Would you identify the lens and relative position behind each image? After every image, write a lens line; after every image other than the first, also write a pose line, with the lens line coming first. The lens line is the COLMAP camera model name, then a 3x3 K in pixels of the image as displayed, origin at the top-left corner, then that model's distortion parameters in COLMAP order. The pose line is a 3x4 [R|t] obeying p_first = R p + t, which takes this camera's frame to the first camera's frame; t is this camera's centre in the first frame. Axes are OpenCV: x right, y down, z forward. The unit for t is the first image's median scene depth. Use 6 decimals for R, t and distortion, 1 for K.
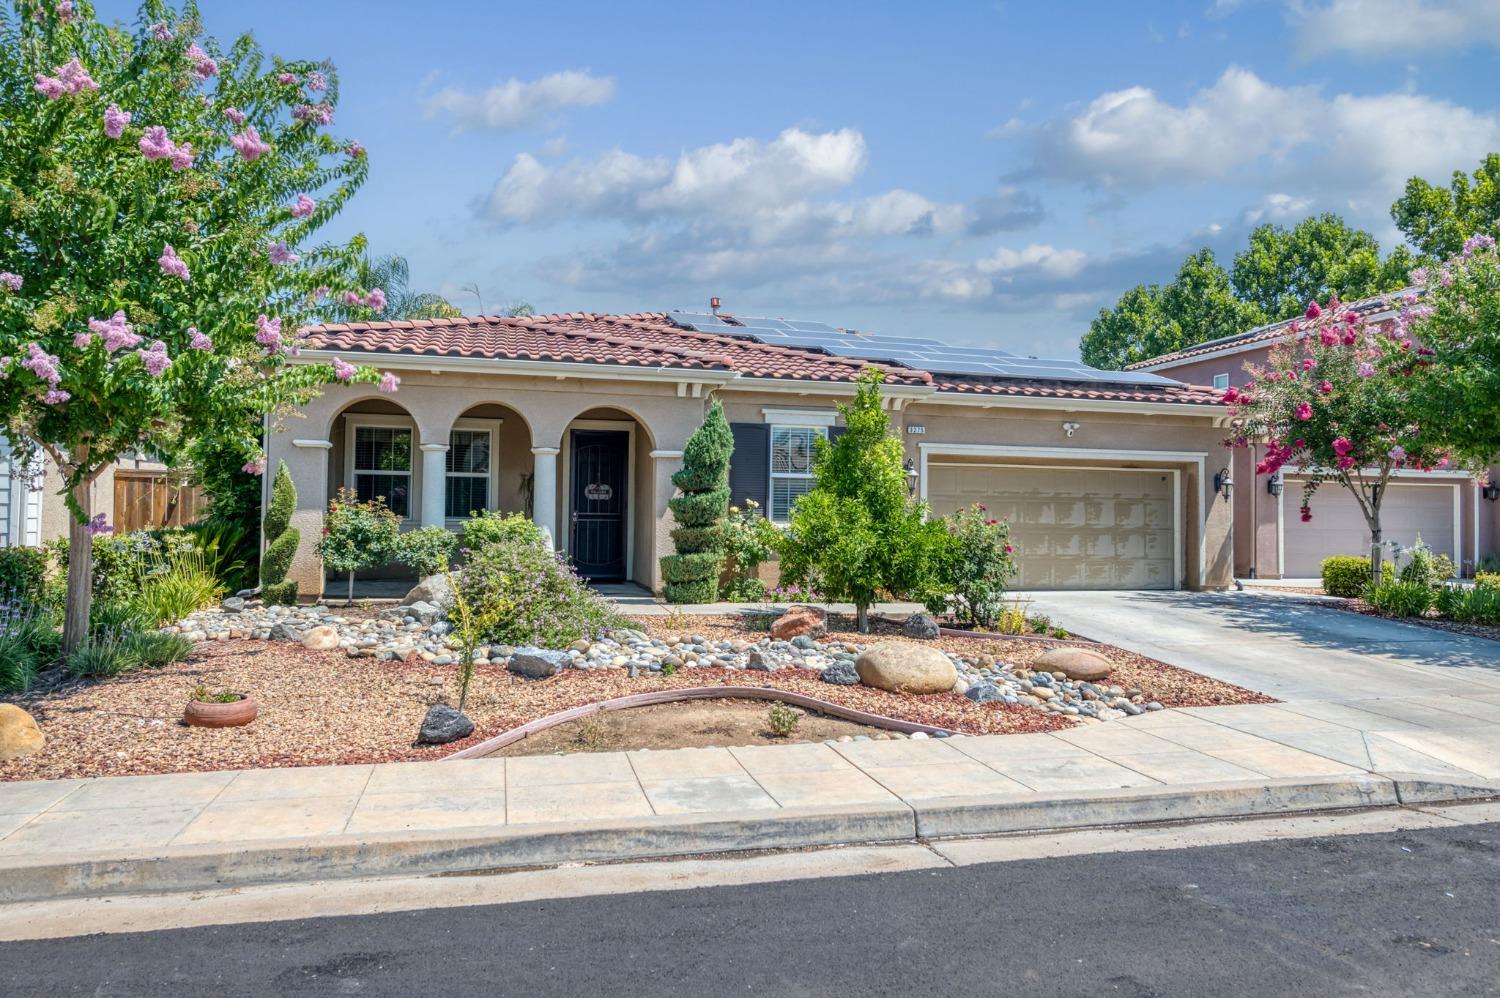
lens RADIAL K [[859.0, 0, 676.0], [0, 859.0, 493.1], [0, 0, 1]] dist [0.002358, 0.000630]
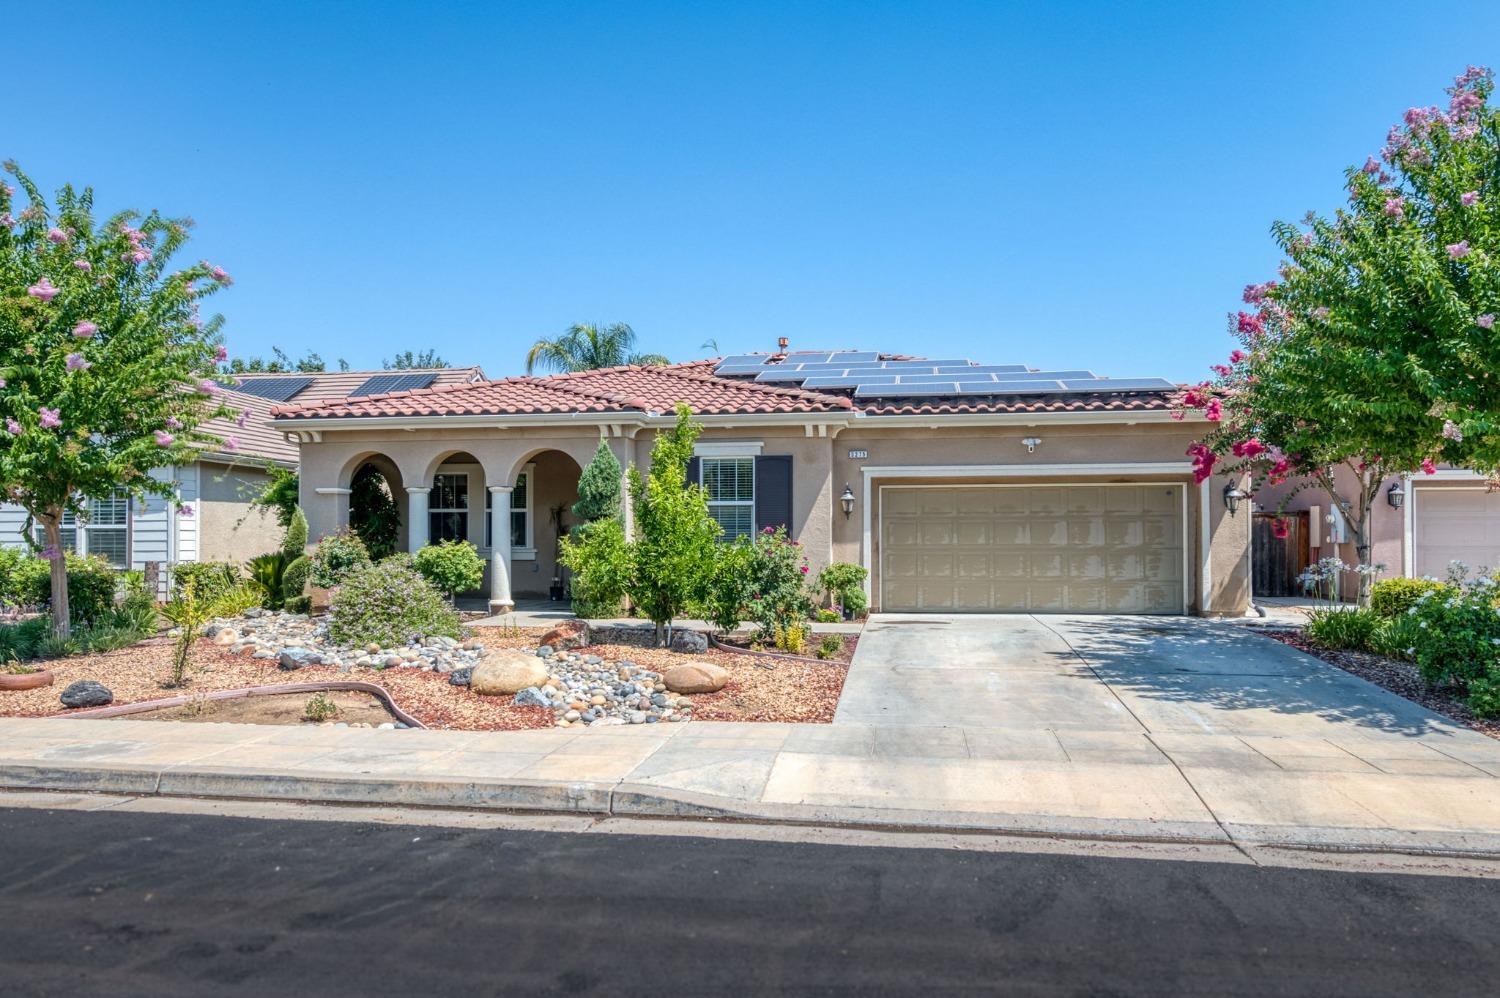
lens RADIAL K [[783.2, 0, 674.3], [0, 783.2, 534.5], [0, 0, 1]] dist [0.001098, -0.000014]
pose [[0.941648, -0.017872, -0.336126, 0.501138], [0.023013, 0.999671, 0.011317, 0.008018], [0.335813, -0.018392, 0.941749, 0.061533]]
